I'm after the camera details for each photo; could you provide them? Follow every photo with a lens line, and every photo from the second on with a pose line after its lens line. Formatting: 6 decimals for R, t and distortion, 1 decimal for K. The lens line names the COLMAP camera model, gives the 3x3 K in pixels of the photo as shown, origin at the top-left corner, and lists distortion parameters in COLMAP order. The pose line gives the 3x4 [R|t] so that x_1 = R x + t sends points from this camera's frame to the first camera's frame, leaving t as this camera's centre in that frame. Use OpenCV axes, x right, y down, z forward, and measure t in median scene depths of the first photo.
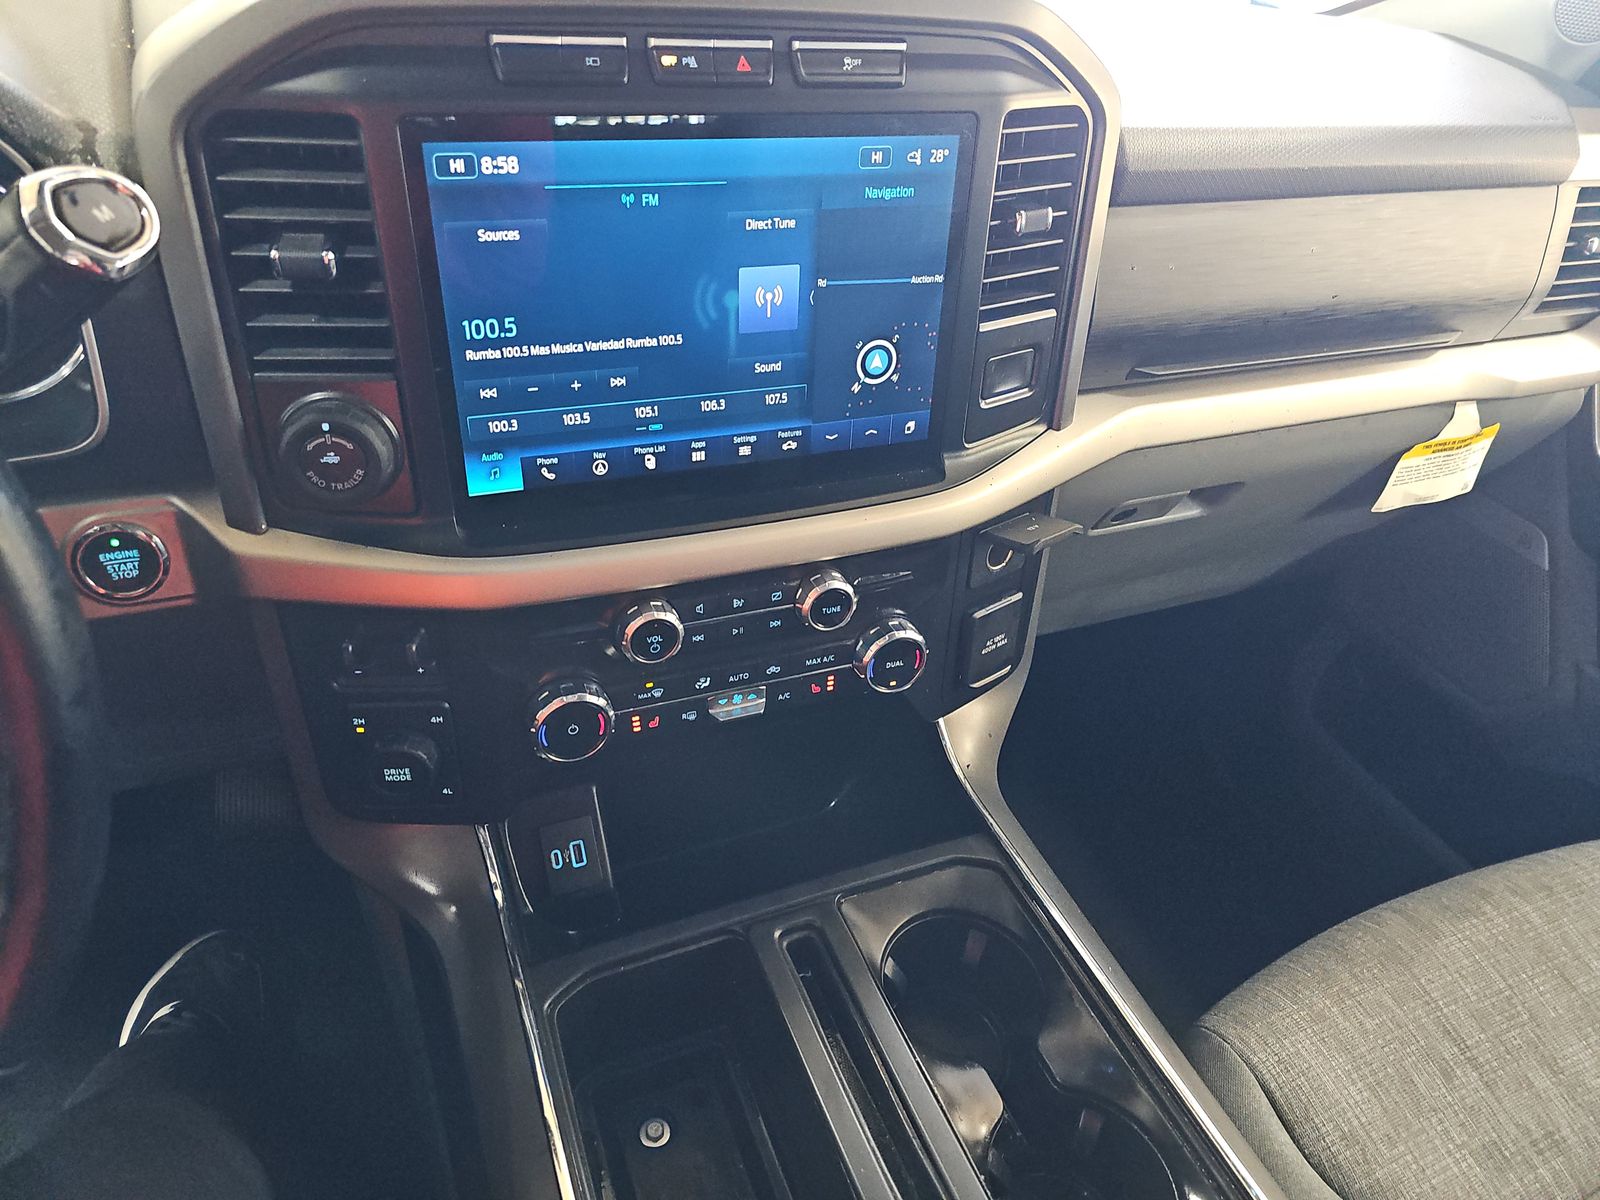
lens RADIAL K [[1064.6, 0, 800.0], [0, 1064.6, 600.0], [0, 0, 1]] dist [0.090278, -0.122714]
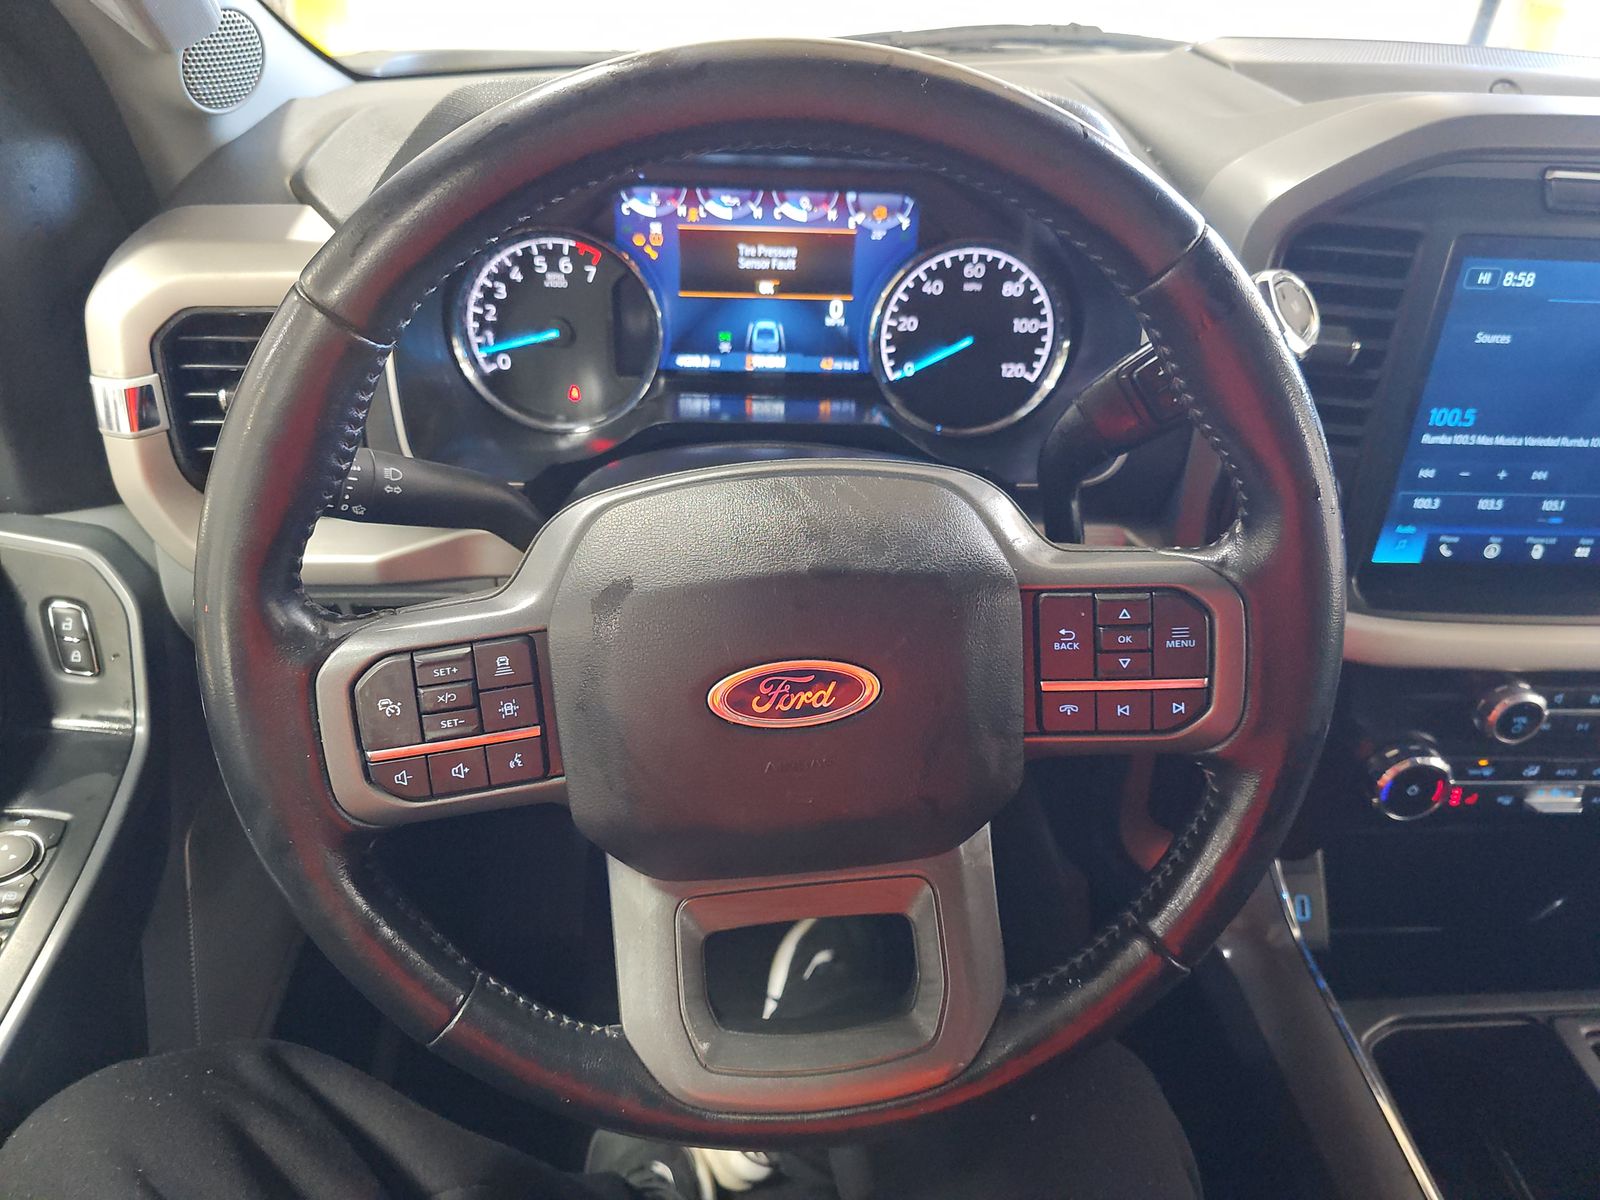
lens RADIAL K [[1049.3, 0, 800.0], [0, 1049.3, 600.0], [0, 0, 1]] dist [-0.032108, -0.001991]
pose [[0.936133, 0.146580, -0.319639, -0.490585], [-0.169384, 0.984541, -0.044586, 0.085680], [0.308162, 0.095880, 0.946490, -0.181770]]
